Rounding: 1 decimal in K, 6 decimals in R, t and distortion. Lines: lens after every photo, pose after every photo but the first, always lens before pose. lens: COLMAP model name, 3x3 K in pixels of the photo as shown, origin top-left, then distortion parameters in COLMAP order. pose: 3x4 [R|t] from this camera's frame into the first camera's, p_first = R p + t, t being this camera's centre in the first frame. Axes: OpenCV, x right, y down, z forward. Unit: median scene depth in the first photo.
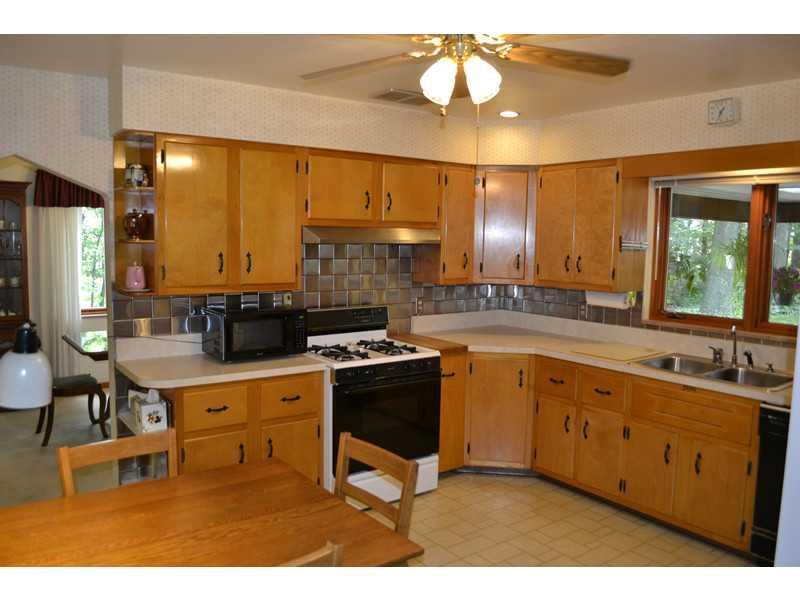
lens RADIAL K [[650.5, 0, 396.2], [0, 650.5, 303.1], [0, 0, 1]] dist [-0.052133, -0.003885]
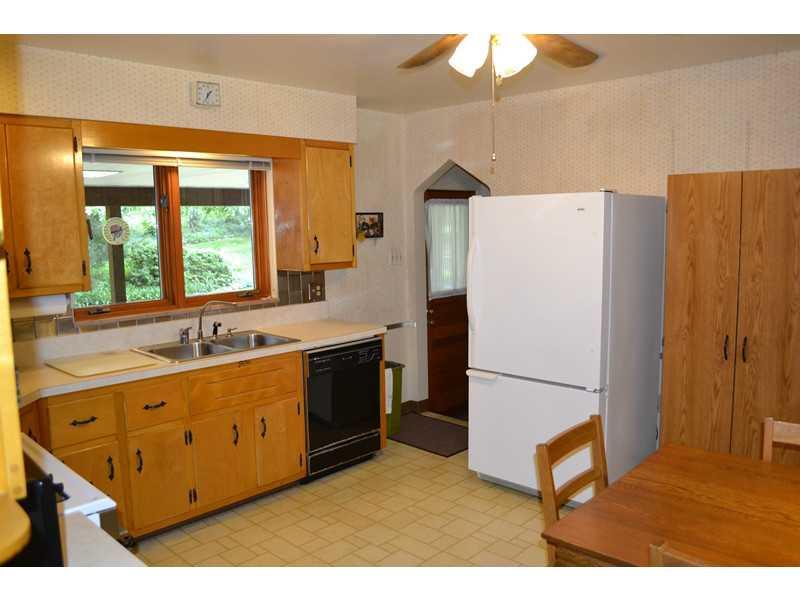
lens RADIAL K [[650.5, 0, 396.2], [0, 650.5, 303.1], [0, 0, 1]] dist [-0.052133, -0.003885]
pose [[-0.171394, -0.132141, 0.976301, -0.561413], [0.122225, 0.980457, 0.154161, -0.087654], [-0.977591, 0.145751, -0.151894, 0.854991]]
